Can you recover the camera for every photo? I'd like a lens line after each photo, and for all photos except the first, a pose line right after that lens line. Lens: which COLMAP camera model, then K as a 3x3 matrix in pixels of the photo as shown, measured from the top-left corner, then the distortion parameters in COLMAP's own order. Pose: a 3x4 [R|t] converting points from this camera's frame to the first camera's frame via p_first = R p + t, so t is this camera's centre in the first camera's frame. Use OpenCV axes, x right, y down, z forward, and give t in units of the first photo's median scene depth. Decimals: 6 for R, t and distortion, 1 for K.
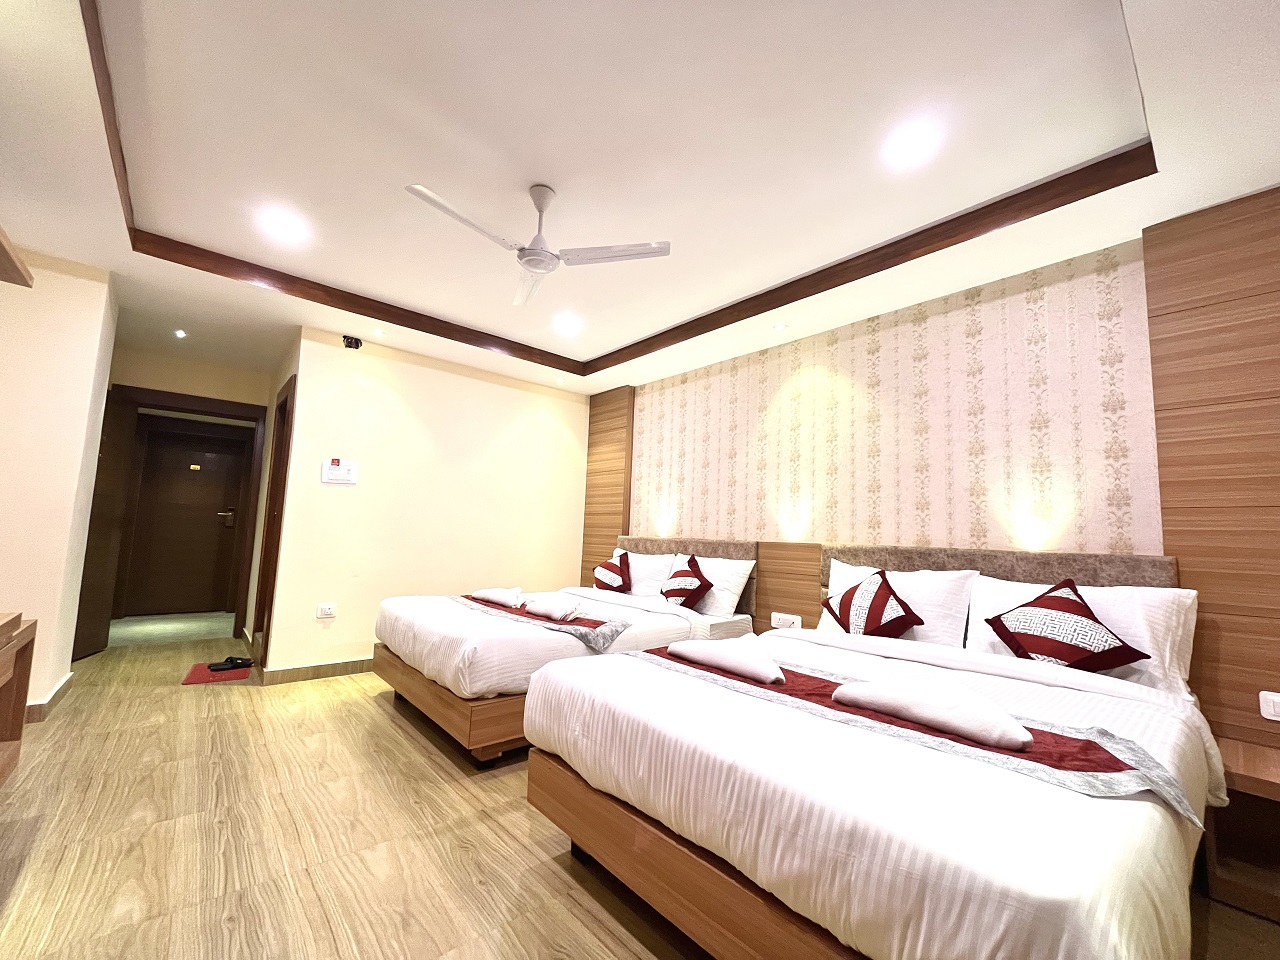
lens RADIAL K [[517.4, 0, 639.5], [0, 517.4, 480.5], [0, 0, 1]] dist [-0.000685, -0.000081]
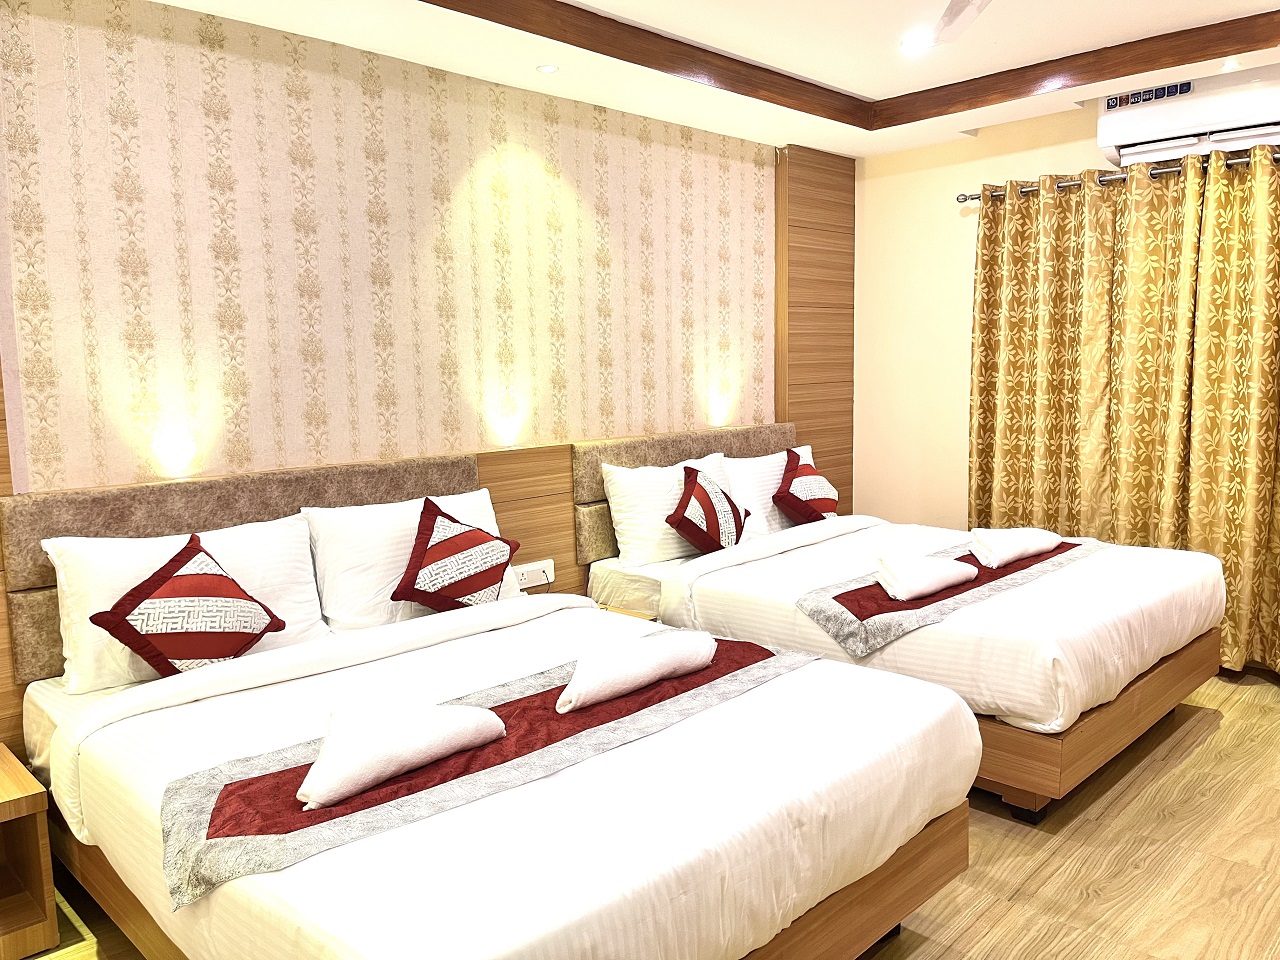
lens RADIAL K [[975.2, 0, 640.0], [0, 975.2, 480.0], [0, 0, 1]] dist [0.030129, -0.065047]
pose [[-0.070940, -0.149041, 0.986283, -1.164382], [-0.086751, 0.985950, 0.142751, -0.024310], [-0.993701, -0.075434, -0.082873, 1.319021]]
